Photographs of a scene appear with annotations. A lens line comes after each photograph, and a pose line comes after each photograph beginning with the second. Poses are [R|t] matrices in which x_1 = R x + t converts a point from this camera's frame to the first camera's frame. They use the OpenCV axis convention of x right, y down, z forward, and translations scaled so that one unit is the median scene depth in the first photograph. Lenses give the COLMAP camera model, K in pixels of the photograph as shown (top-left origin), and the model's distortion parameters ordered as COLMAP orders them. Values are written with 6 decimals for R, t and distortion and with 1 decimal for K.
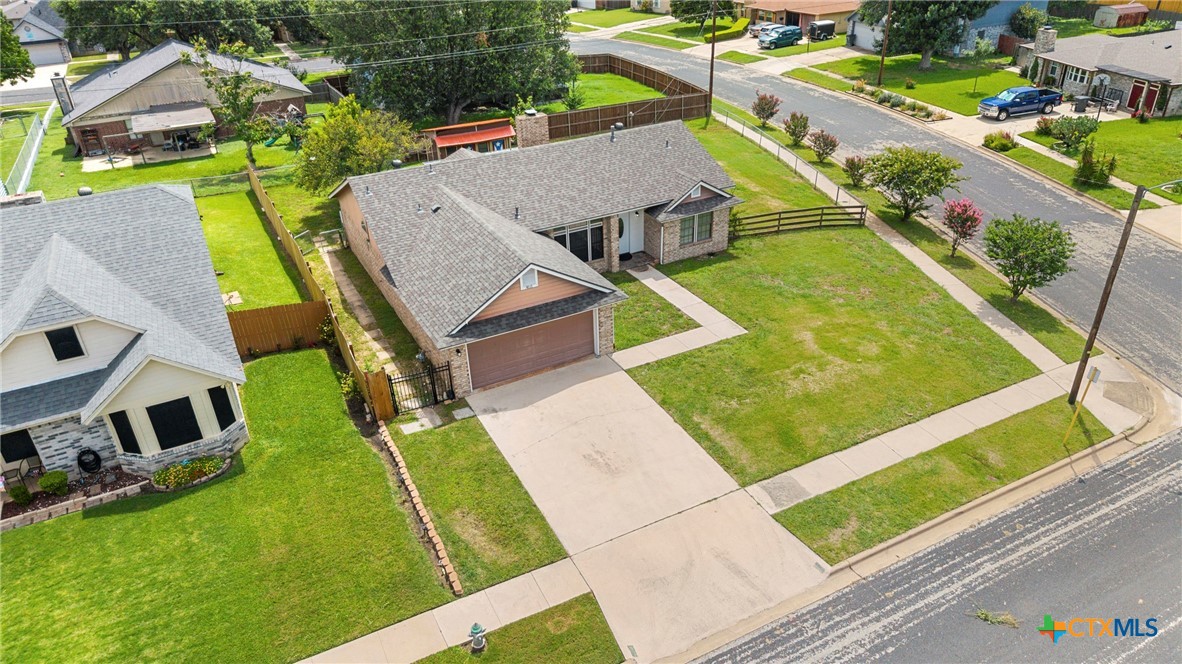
lens RADIAL K [[793.6, 0, 591.0], [0, 793.6, 332.0], [0, 0, 1]] dist [0.005875, -0.002394]
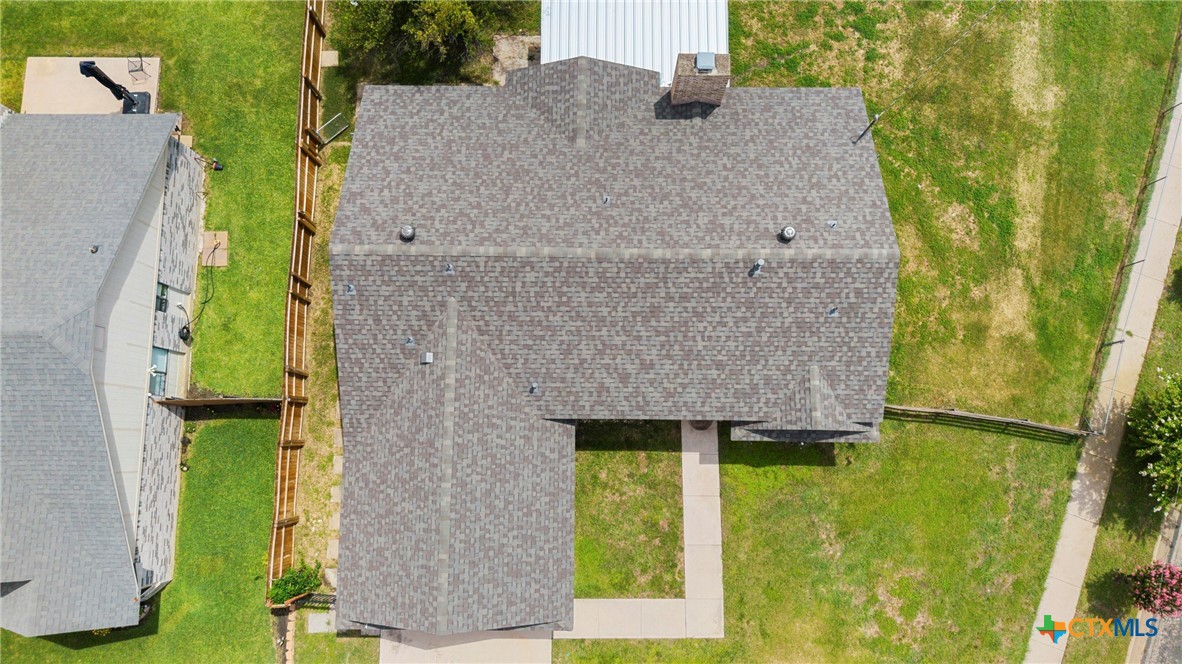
lens RADIAL K [[793.6, 0, 591.0], [0, 793.6, 332.0], [0, 0, 1]] dist [0.005875, -0.002394]
pose [[0.882051, 0.469404, -0.040557, -0.044727], [-0.252034, 0.542813, 0.801145, -0.826351], [0.398076, -0.696429, 0.597095, 0.672506]]
